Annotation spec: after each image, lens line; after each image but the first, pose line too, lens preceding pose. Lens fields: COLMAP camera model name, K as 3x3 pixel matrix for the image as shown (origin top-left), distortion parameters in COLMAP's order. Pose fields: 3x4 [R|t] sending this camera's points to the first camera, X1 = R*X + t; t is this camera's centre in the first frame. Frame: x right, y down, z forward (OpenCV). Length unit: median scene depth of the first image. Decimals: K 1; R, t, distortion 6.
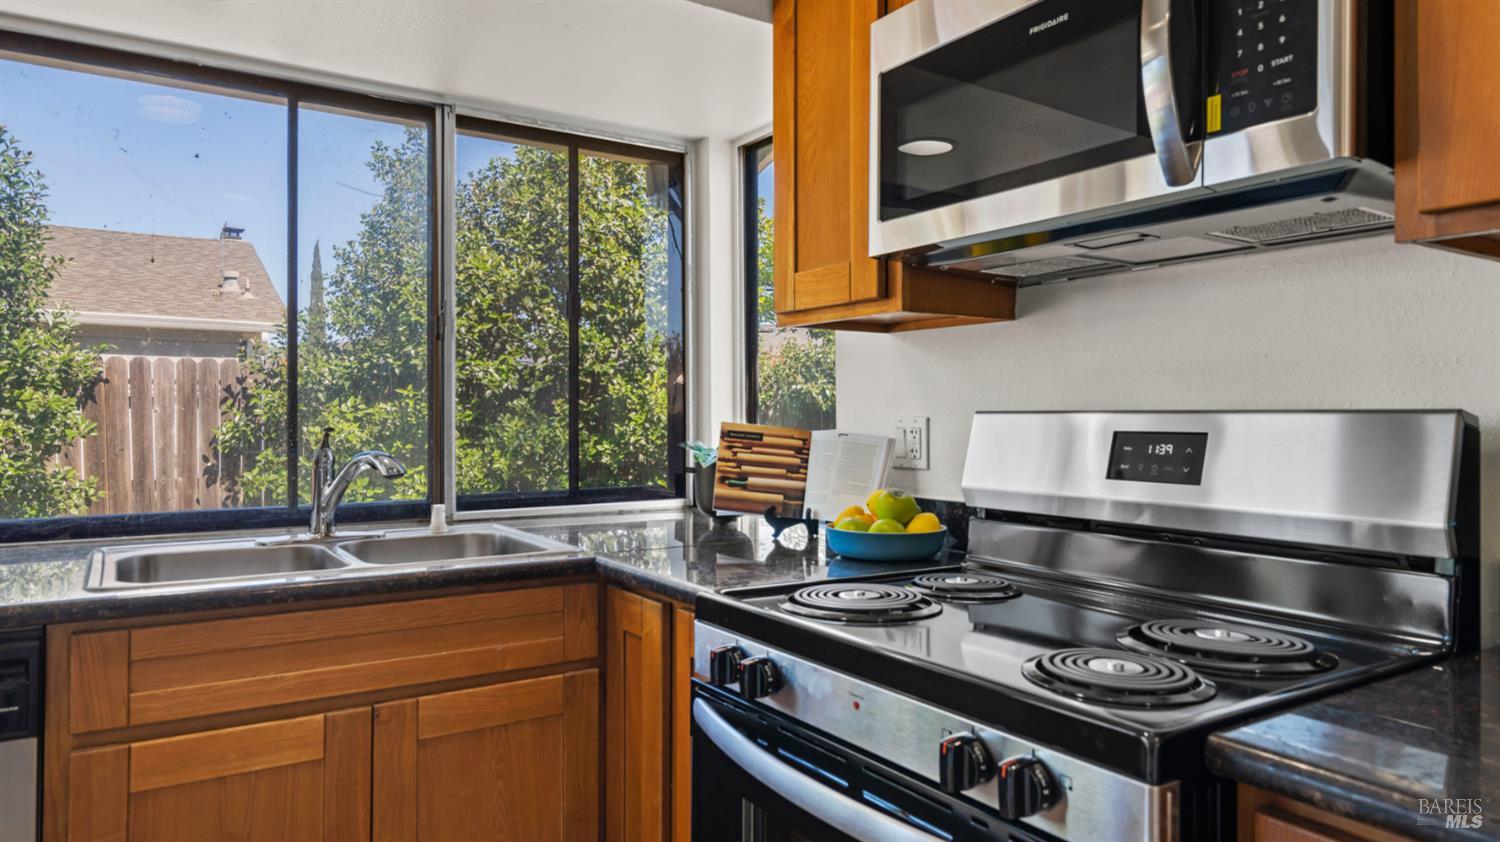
lens RADIAL K [[956.1, 0, 742.9], [0, 956.1, 401.9], [0, 0, 1]] dist [0.006374, 0.010621]
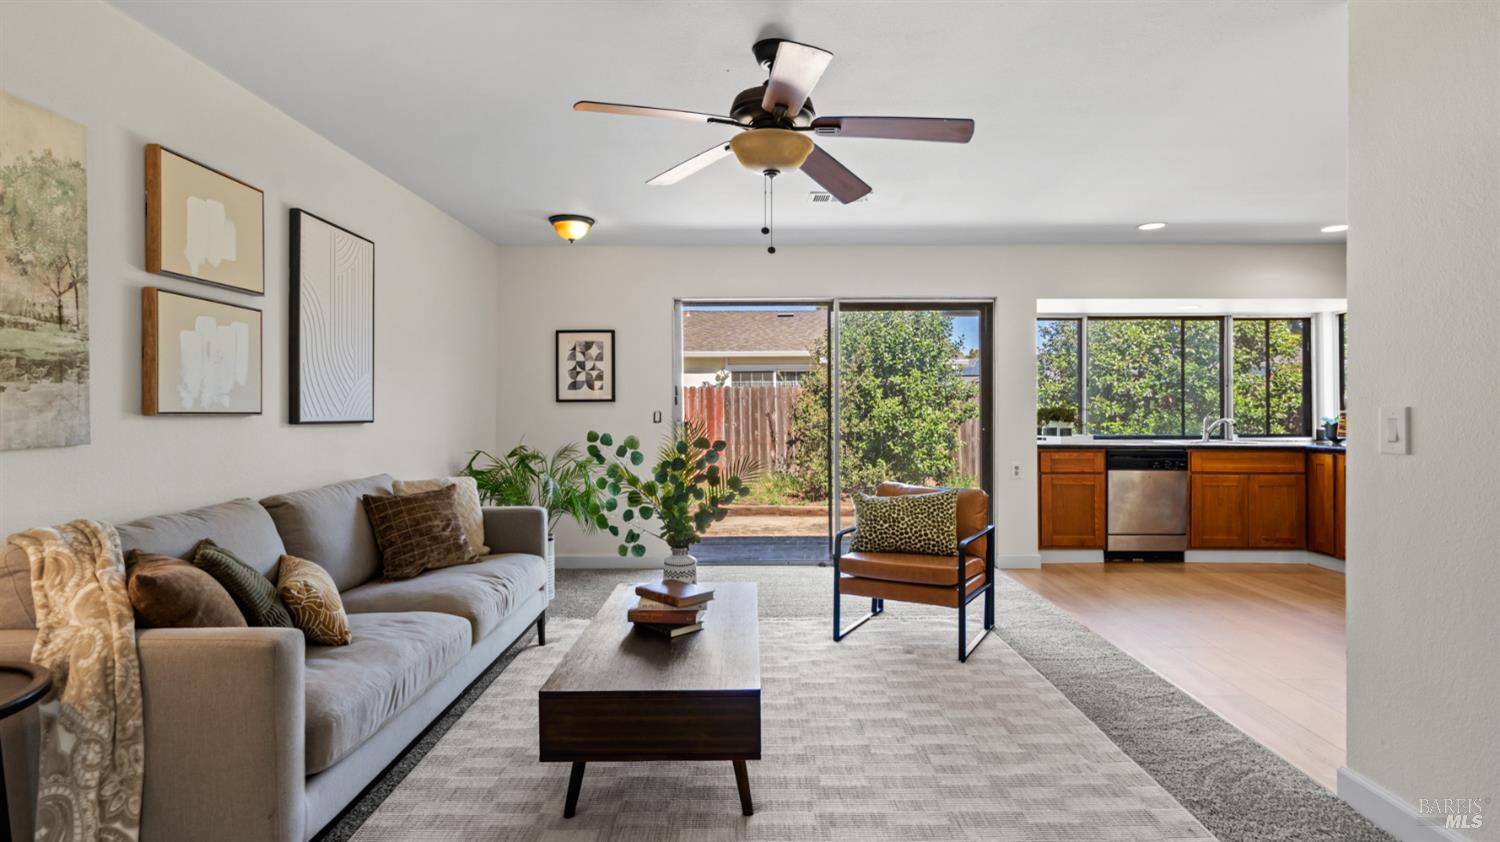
lens RADIAL K [[746.2, 0, 744.7], [0, 746.2, 402.1], [0, 0, 1]] dist [0.003346, 0.000095]
pose [[0.839099, -0.006565, -0.543938, -0.354034], [0.007598, 0.999971, -0.000347, -0.024850], [0.543925, -0.003841, 0.839125, -2.387117]]
